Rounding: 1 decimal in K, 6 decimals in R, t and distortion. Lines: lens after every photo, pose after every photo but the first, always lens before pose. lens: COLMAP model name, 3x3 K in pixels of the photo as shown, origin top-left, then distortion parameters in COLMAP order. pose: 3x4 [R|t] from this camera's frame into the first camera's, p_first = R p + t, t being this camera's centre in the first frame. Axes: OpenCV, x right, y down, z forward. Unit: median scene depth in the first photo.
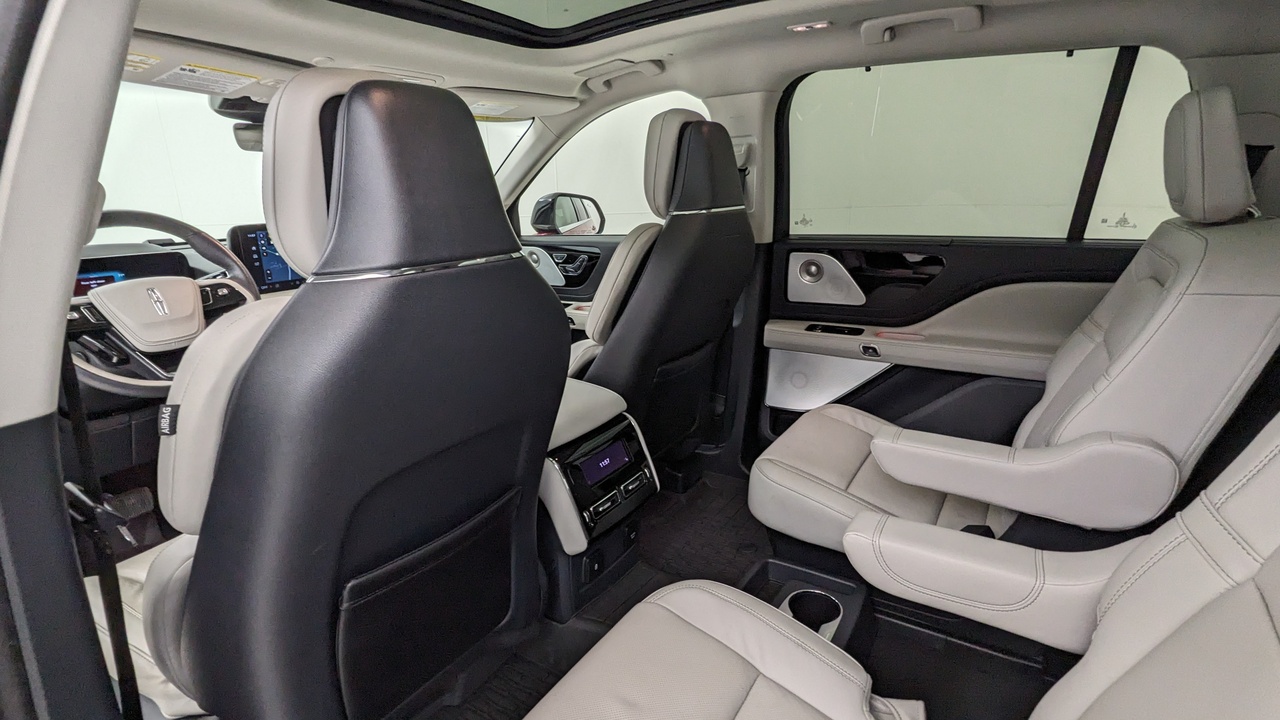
lens RADIAL K [[621.7, 0, 643.5], [0, 621.7, 357.1], [0, 0, 1]] dist [-0.005431, -0.001156]
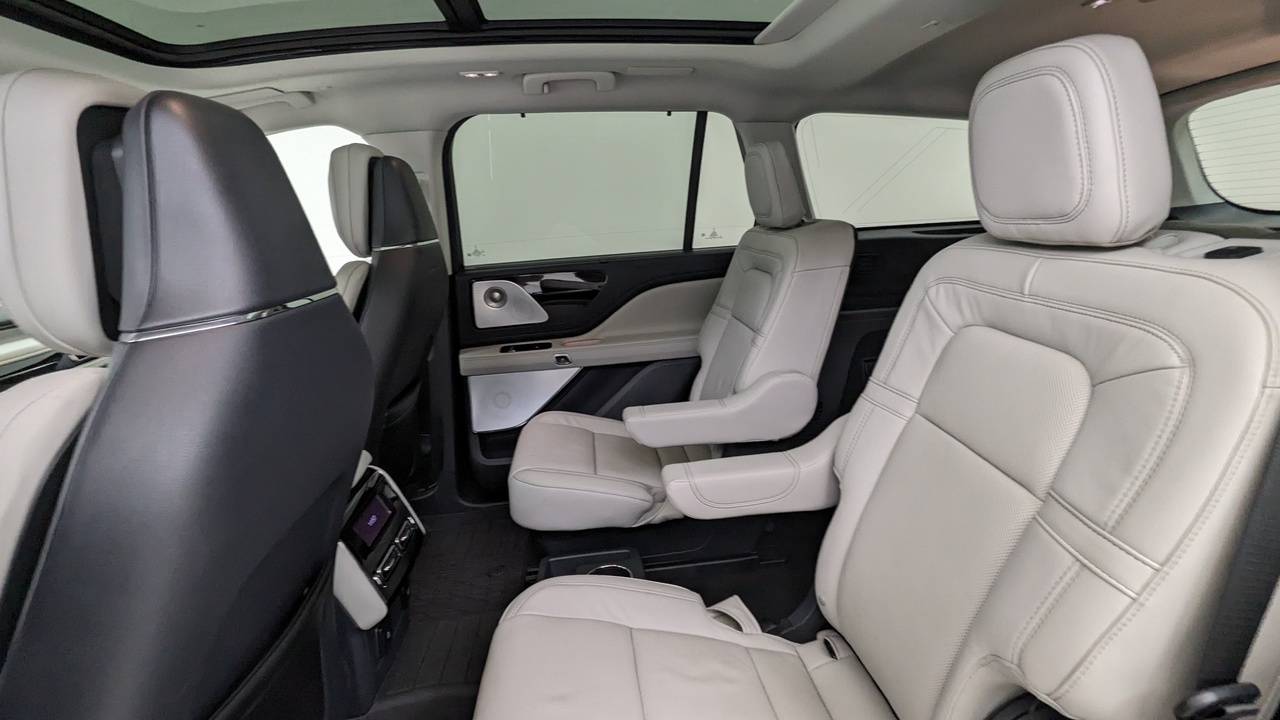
lens RADIAL K [[620.5, 0, 643.0], [0, 620.5, 359.4], [0, 0, 1]] dist [0.000475, -0.000957]
pose [[0.780597, -0.170729, 0.601266, -0.232320], [0.206411, 0.978416, 0.009846, 0.009857], [-0.589969, 0.116422, 0.798989, 0.007937]]
